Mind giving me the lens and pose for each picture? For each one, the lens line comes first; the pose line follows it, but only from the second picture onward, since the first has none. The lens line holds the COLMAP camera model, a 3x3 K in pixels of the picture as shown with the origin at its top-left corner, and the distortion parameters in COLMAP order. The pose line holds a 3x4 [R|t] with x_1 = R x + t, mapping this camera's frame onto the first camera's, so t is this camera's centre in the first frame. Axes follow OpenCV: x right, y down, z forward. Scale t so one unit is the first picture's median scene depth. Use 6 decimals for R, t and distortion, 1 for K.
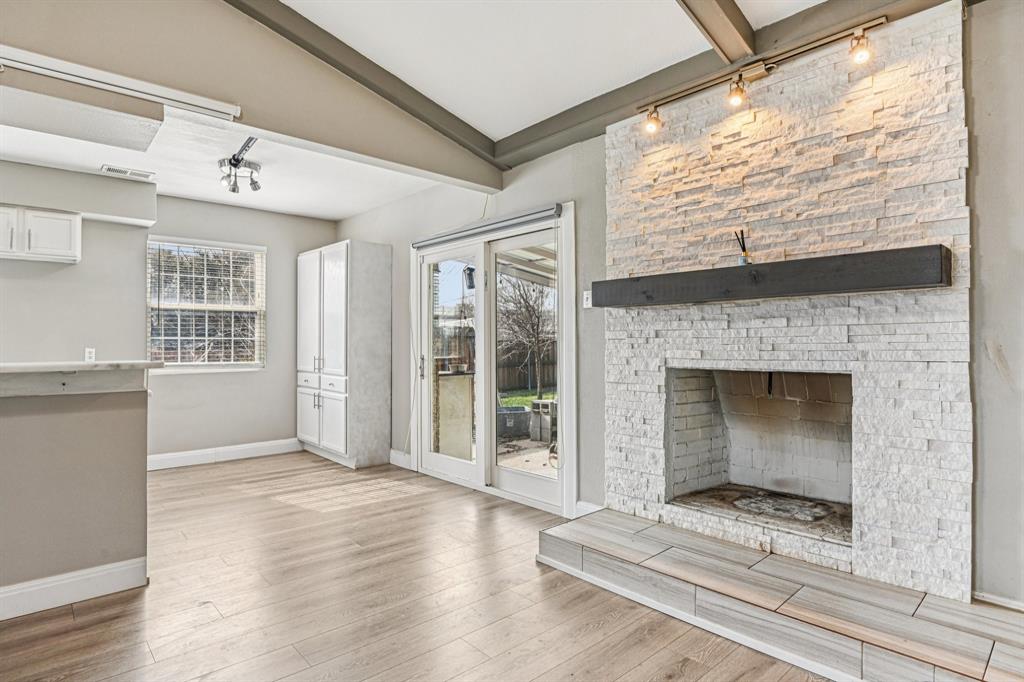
lens RADIAL K [[540.3, 0, 514.5], [0, 540.3, 340.8], [0, 0, 1]] dist [-0.005659, -0.014888]
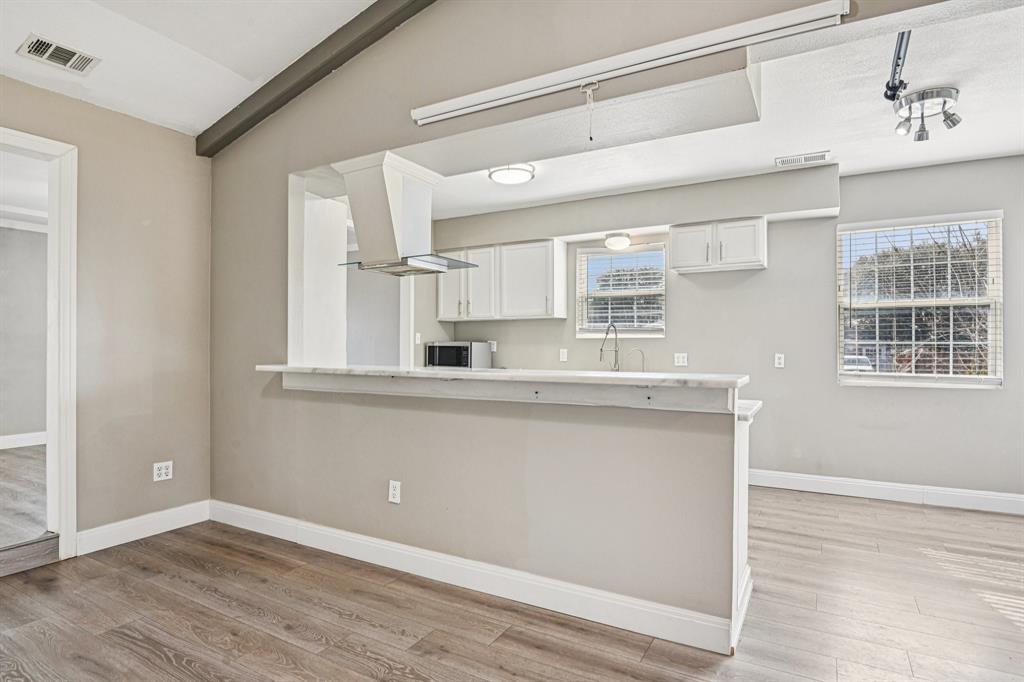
lens RADIAL K [[540.3, 0, 514.5], [0, 540.3, 340.8], [0, 0, 1]] dist [-0.005659, -0.014888]
pose [[0.306763, -0.003703, -0.951779, -0.016273], [0.003154, 0.999991, -0.002874, -0.012676], [0.951781, -0.002120, 0.306772, 0.379235]]
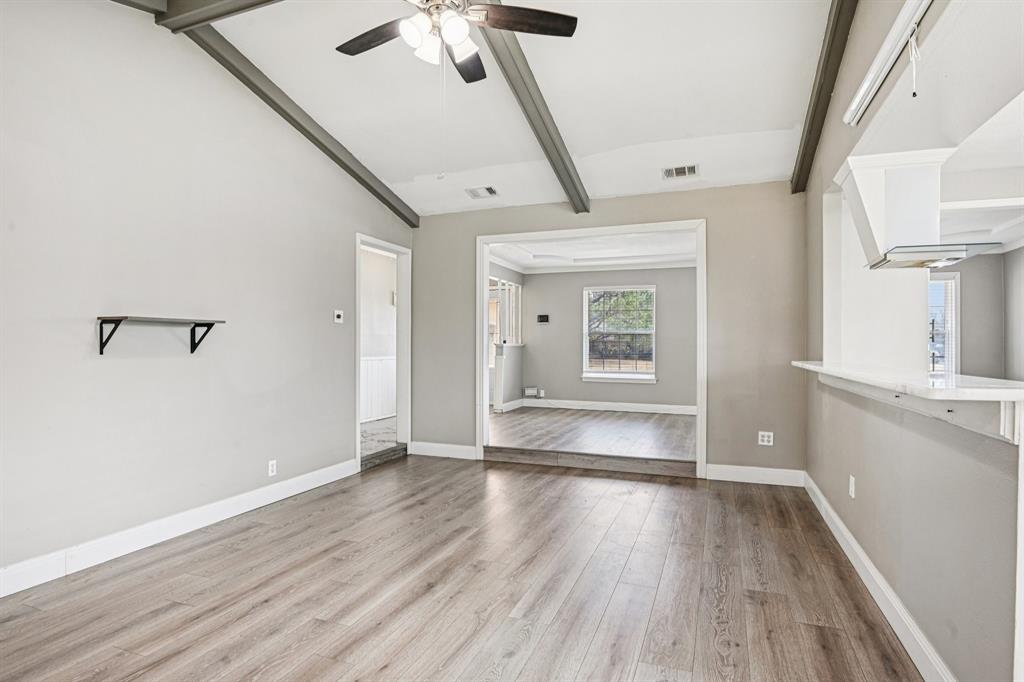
lens RADIAL K [[533.4, 0, 513.7], [0, 533.4, 340.5], [0, 0, 1]] dist [-0.004481, -0.015782]
pose [[-0.896283, -0.001553, -0.443480, -0.012047], [0.004859, 0.999899, -0.013320, -0.004726], [0.443457, -0.014094, -0.896185, 1.065177]]
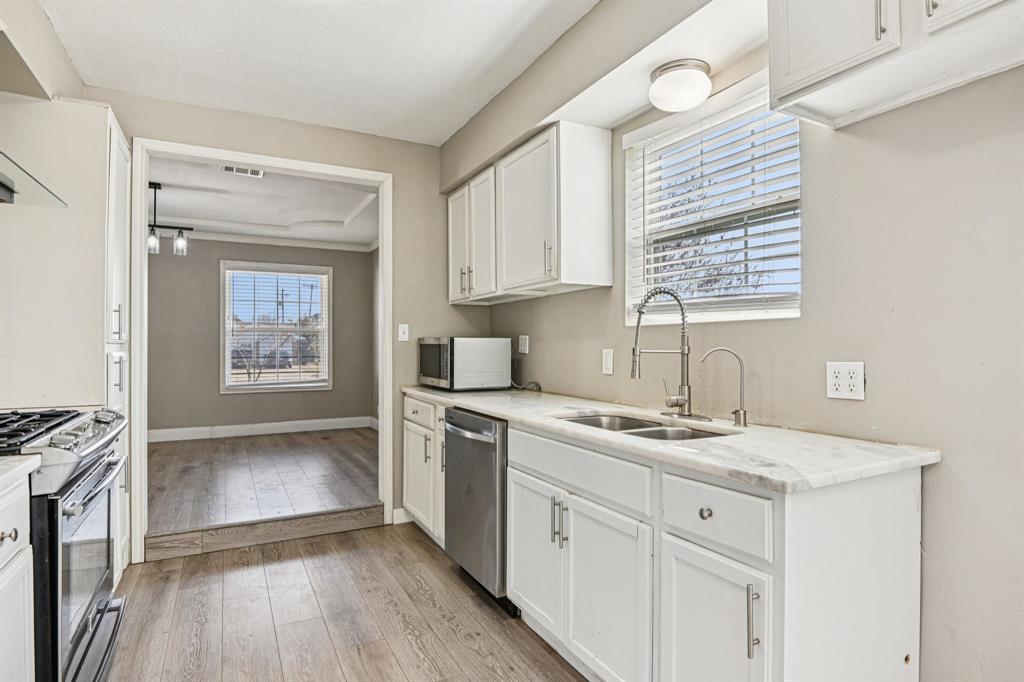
lens RADIAL K [[545.9, 0, 511.3], [0, 545.9, 344.5], [0, 0, 1]] dist [-0.016390, -0.000812]
pose [[-0.250550, 0.003495, -0.968097, -0.800658], [0.010570, 0.999944, 0.000874, -0.000149], [0.968046, -0.010014, -0.250573, 1.175732]]
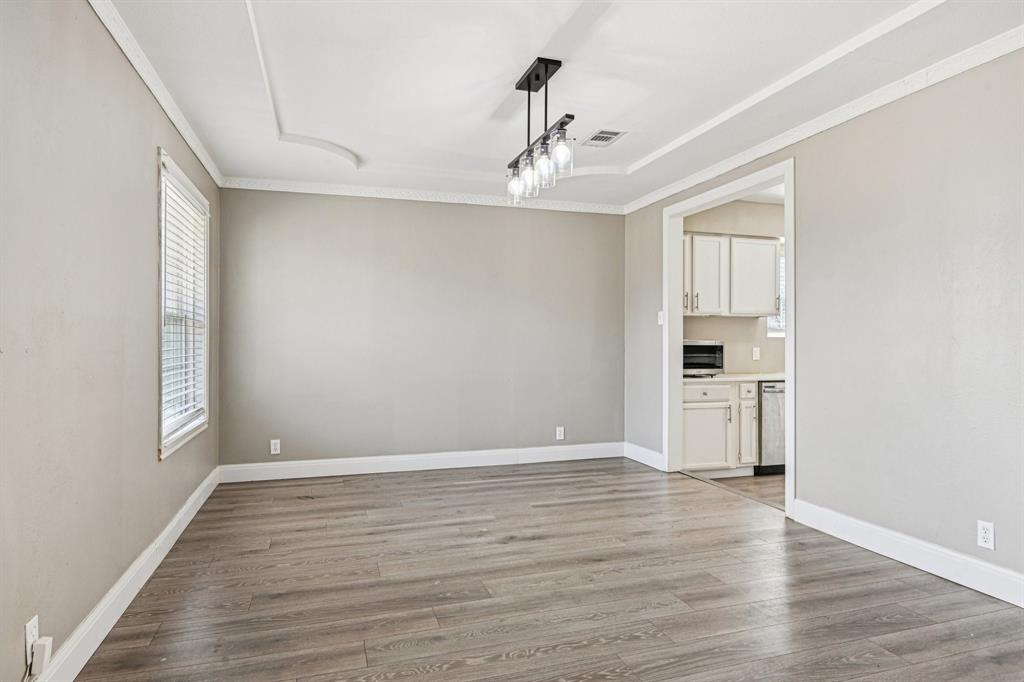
lens RADIAL K [[601.3, 0, 534.4], [0, 601.3, 336.9], [0, 0, 1]] dist [-0.004243, -0.010811]
pose [[0.919569, 0.003556, -0.392913, -1.613485], [-0.003327, 0.999994, 0.001264, -0.027456], [0.392915, 0.000144, 0.919575, -1.076729]]
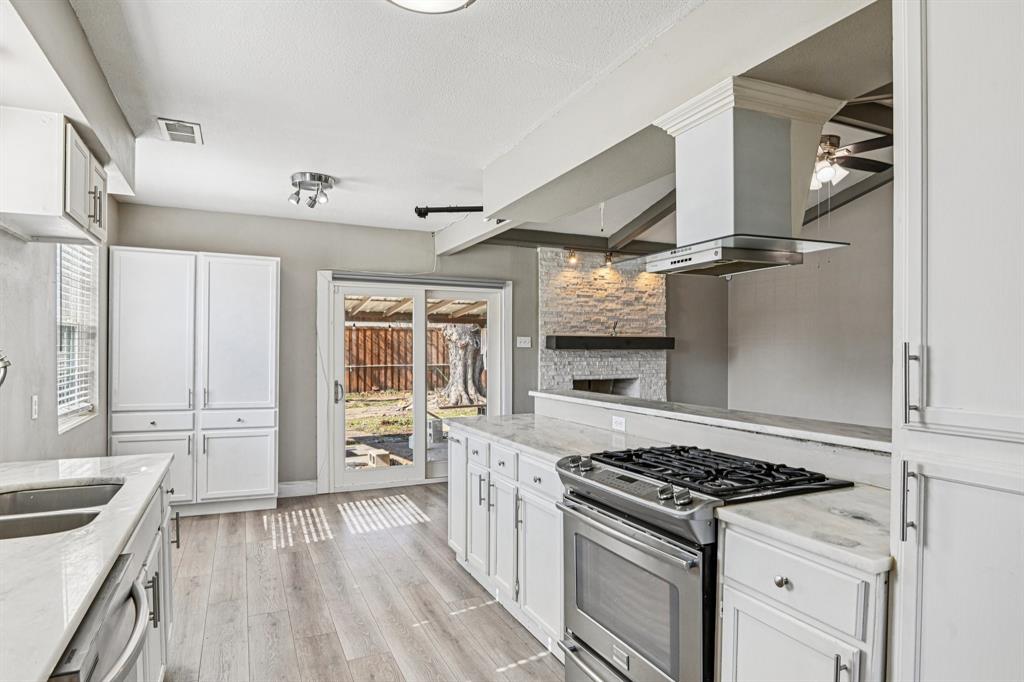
lens RADIAL K [[599.2, 0, 510.5], [0, 599.2, 349.1], [0, 0, 1]] dist [-0.001615, -0.010589]
pose [[0.312504, 0.004972, 0.949904, -1.910586], [-0.009725, 0.999951, -0.002035, -0.058644], [-0.949867, -0.008602, 0.312537, 0.515166]]
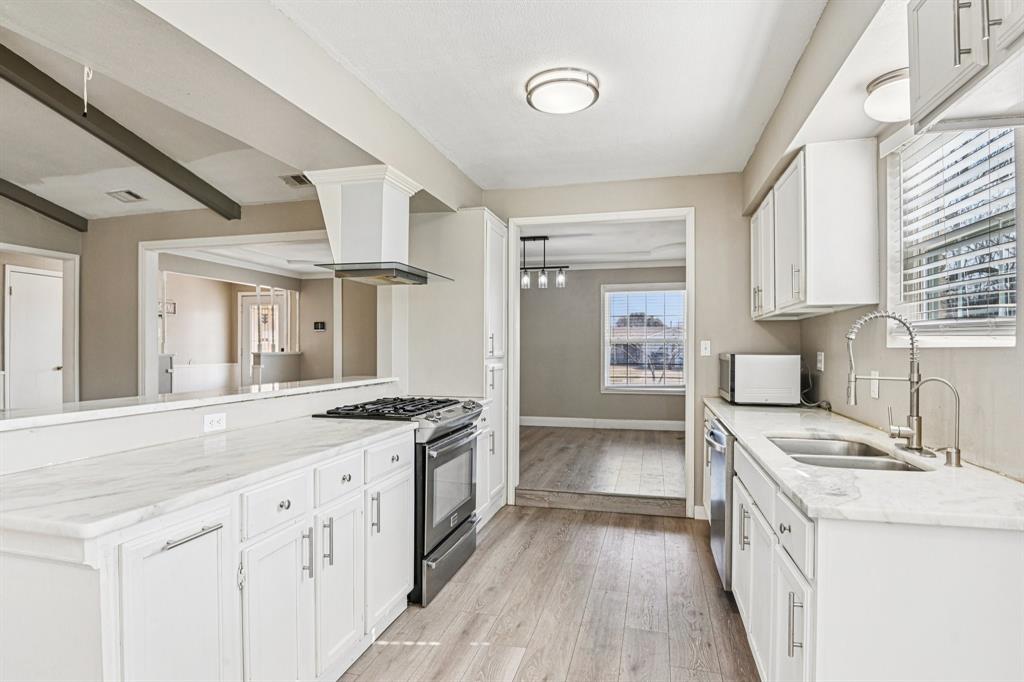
lens RADIAL K [[547.1, 0, 511.7], [0, 547.1, 350.5], [0, 0, 1]] dist [-0.004114, -0.001167]
pose [[-0.841683, 0.007874, -0.539915, -0.785810], [0.008625, 0.999962, 0.001138, -0.027141], [0.539903, -0.003699, -0.841719, 1.506440]]
